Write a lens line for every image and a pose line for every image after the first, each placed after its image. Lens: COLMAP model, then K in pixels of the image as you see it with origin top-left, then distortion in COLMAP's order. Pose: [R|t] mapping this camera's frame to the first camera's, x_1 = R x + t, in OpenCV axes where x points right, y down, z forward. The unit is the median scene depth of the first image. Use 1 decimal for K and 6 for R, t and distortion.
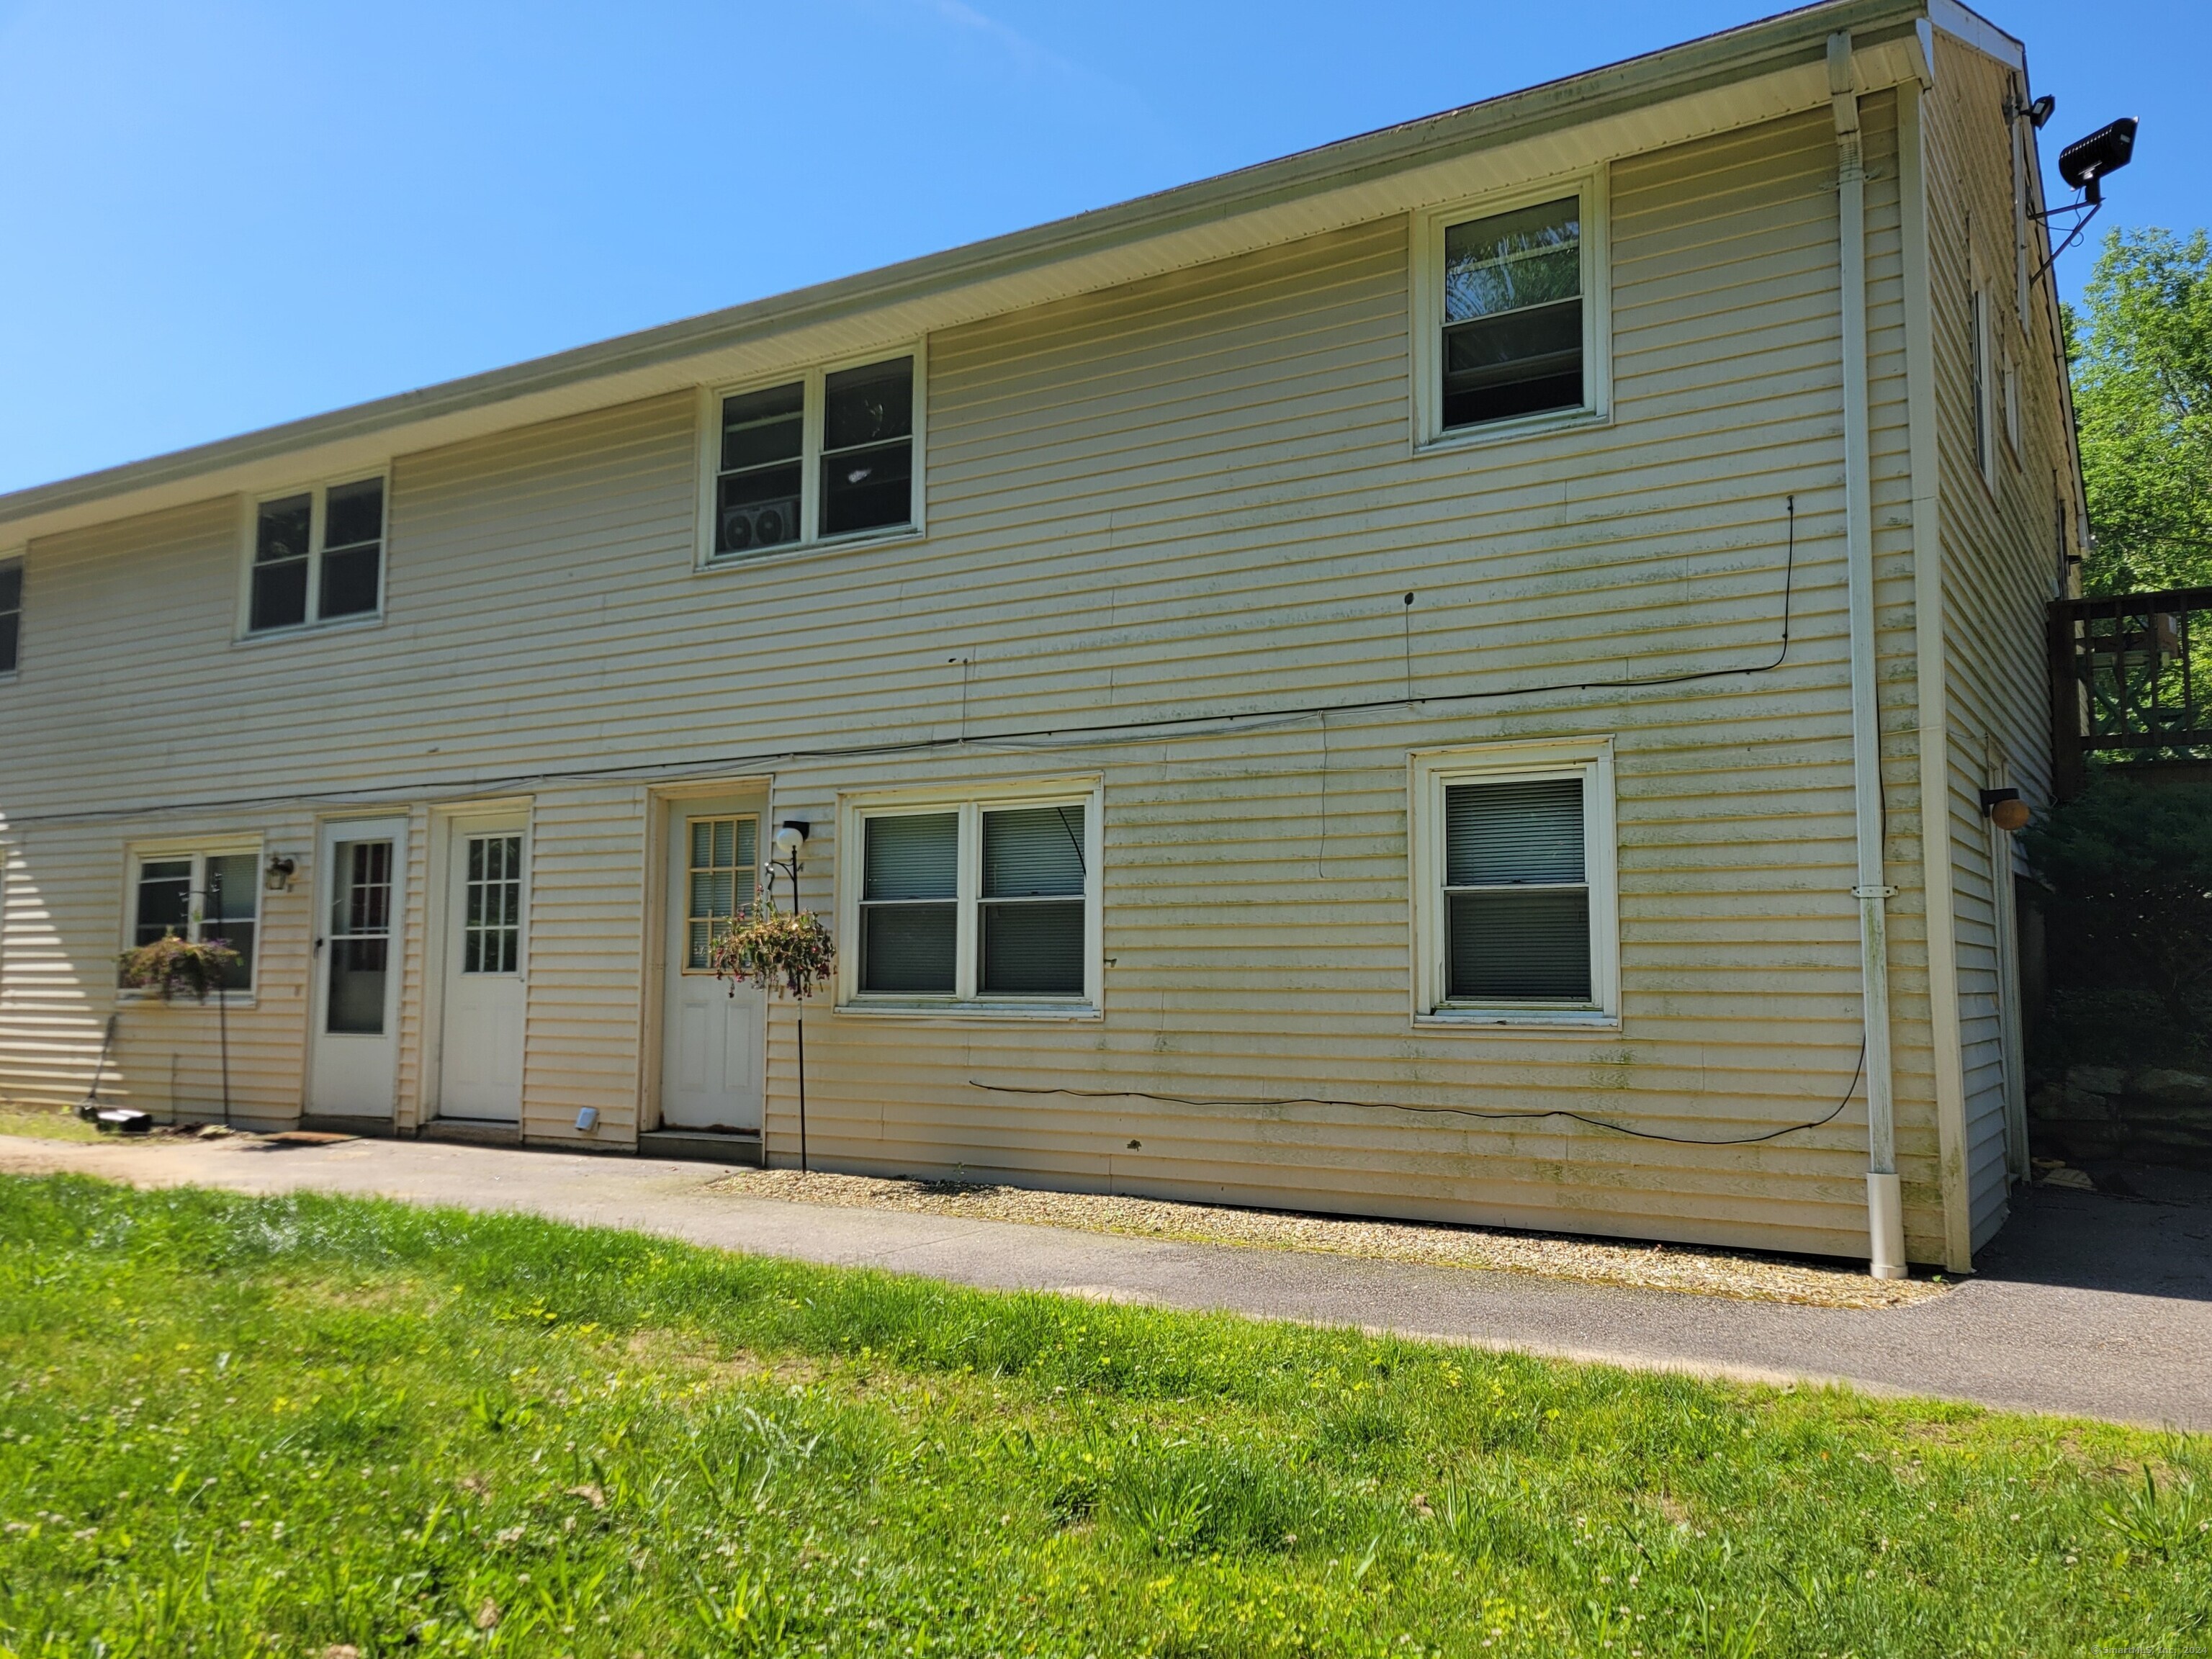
lens RADIAL K [[1723.0, 0, 1115.3], [0, 1723.0, 828.7], [0, 0, 1]] dist [0.045342, 0.006613]
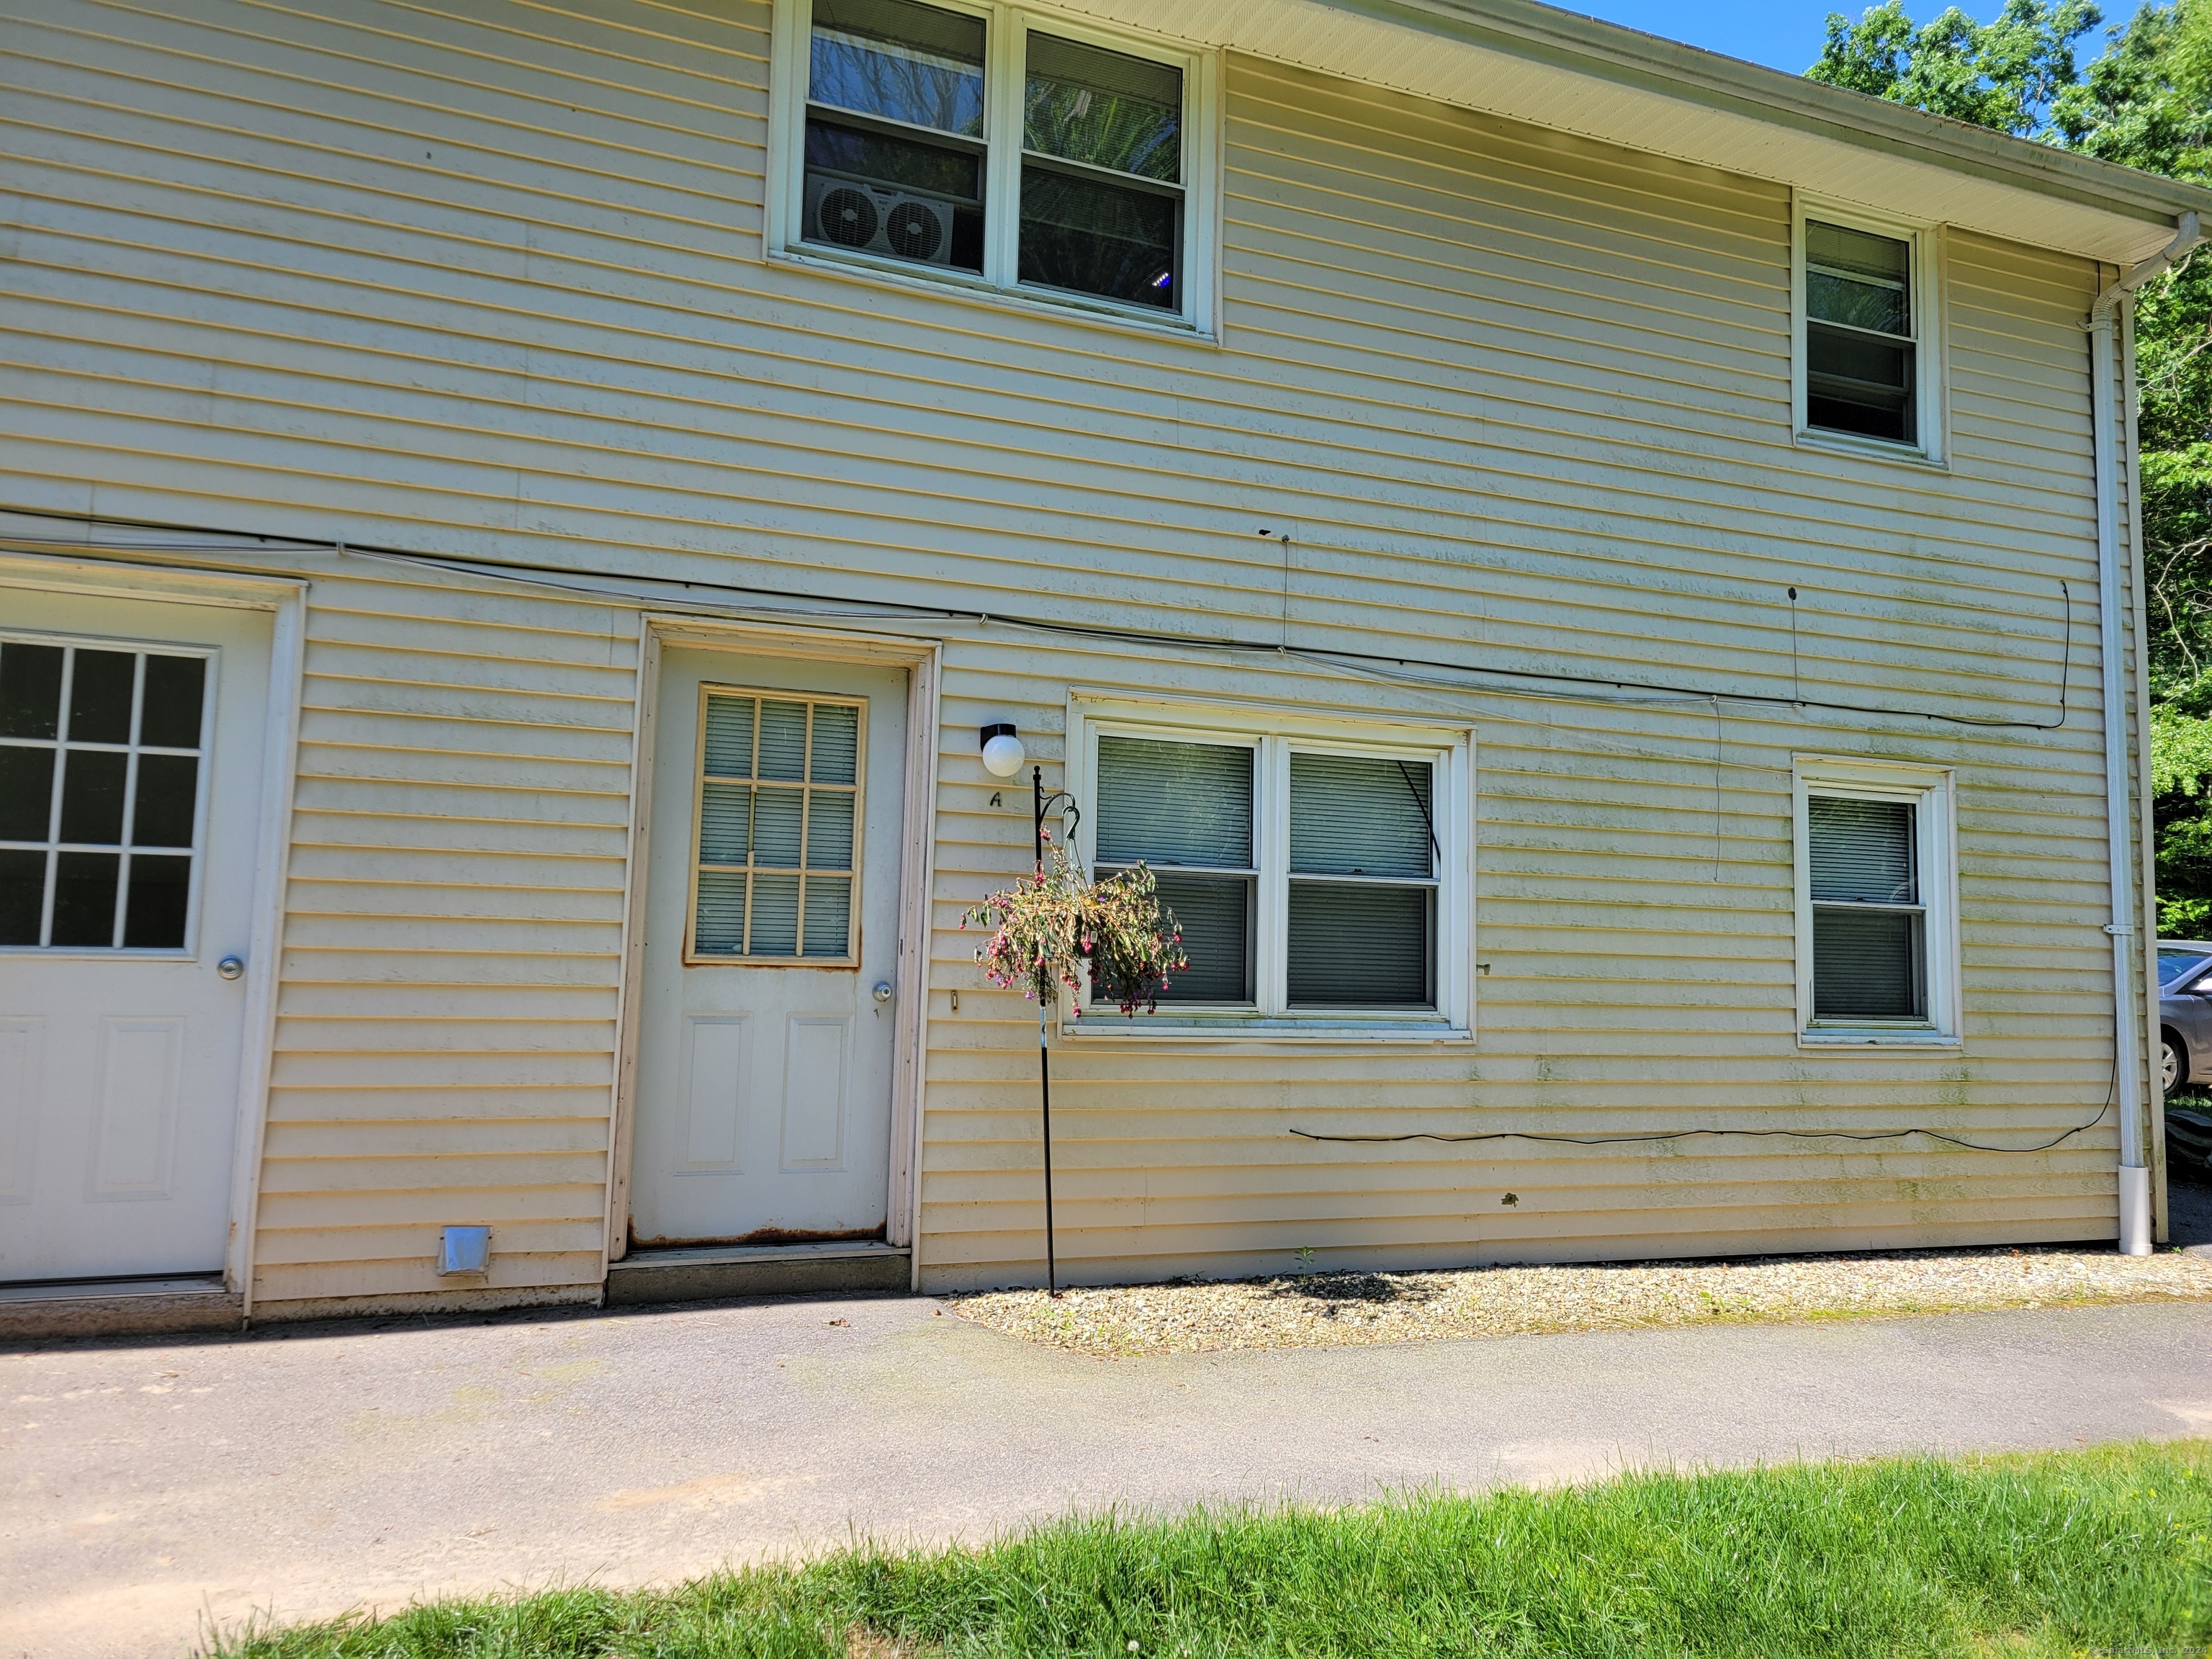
lens RADIAL K [[1654.5, 0, 1107.0], [0, 1654.5, 813.5], [0, 0, 1]] dist [0.070380, -0.051084]
pose [[0.593113, 0.084510, 0.800672, -0.744846], [-0.093858, 0.994953, -0.035489, 0.052156], [-0.799630, -0.054100, 0.598051, 0.714937]]
